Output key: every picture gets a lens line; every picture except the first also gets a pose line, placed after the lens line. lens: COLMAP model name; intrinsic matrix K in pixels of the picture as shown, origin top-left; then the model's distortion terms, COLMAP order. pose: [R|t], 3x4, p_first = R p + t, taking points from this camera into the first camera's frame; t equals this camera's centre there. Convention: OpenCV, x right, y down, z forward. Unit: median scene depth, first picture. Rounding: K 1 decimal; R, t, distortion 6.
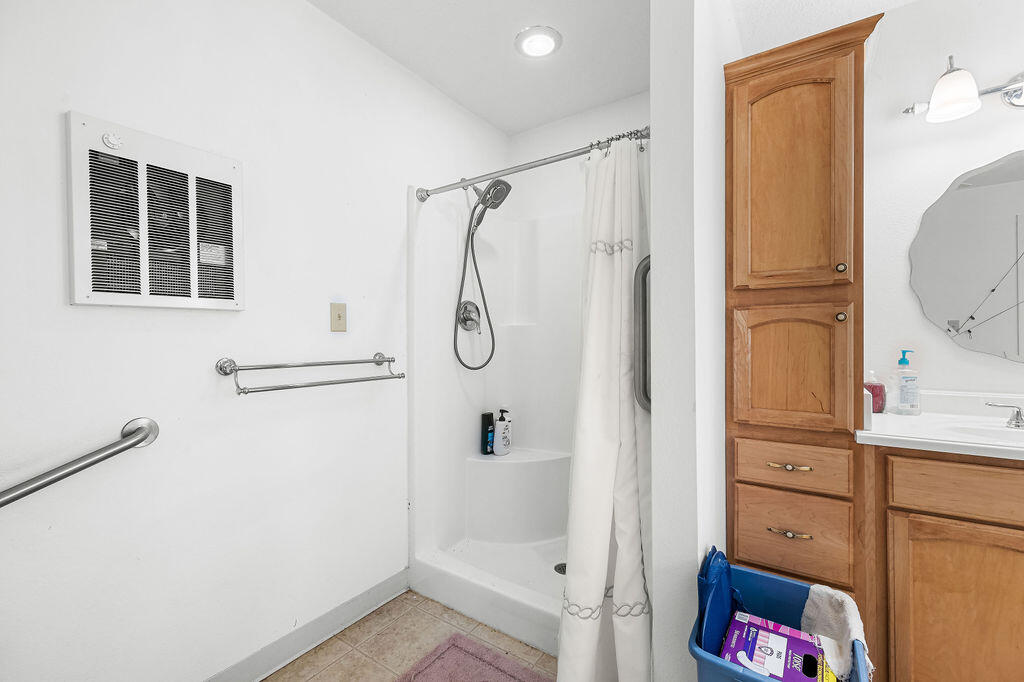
lens RADIAL K [[434.3, 0, 511.0], [0, 434.3, 341.1], [0, 0, 1]] dist [0.002776, 0.000398]
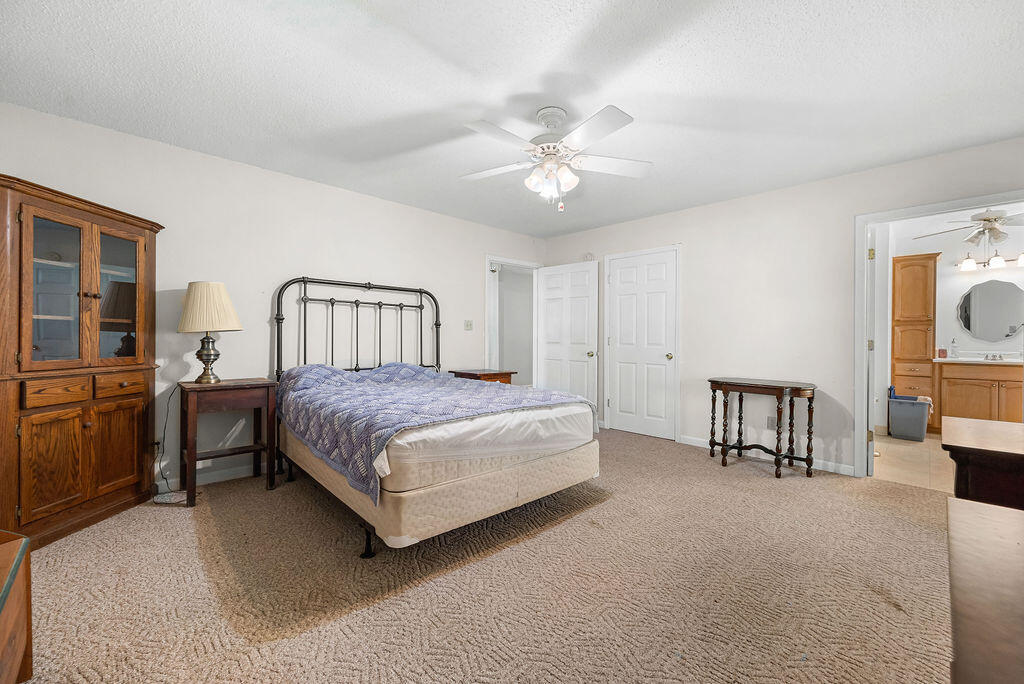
lens RADIAL K [[408.3, 0, 515.8], [0, 408.3, 343.1], [0, 0, 1]] dist [-0.002957, -0.000348]
pose [[0.979862, 0.007701, -0.199527, -2.055155], [-0.005462, 0.999916, 0.011769, 0.044226], [0.199601, -0.010442, 0.979822, -3.185212]]
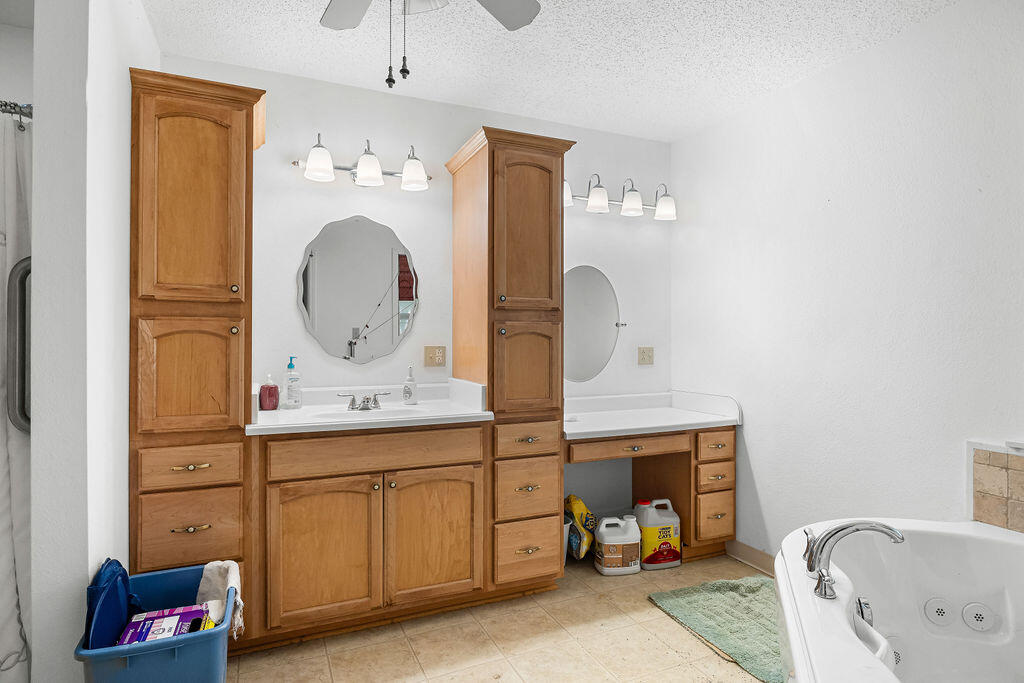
lens RADIAL K [[554.1, 0, 510.5], [0, 554.1, 339.6], [0, 0, 1]] dist [-0.005242, -0.000982]
pose [[0.527802, 0.006937, 0.849339, -0.117250], [-0.004368, 0.999976, -0.005453, -0.025234], [-0.849356, -0.000832, 0.527819, -0.420153]]
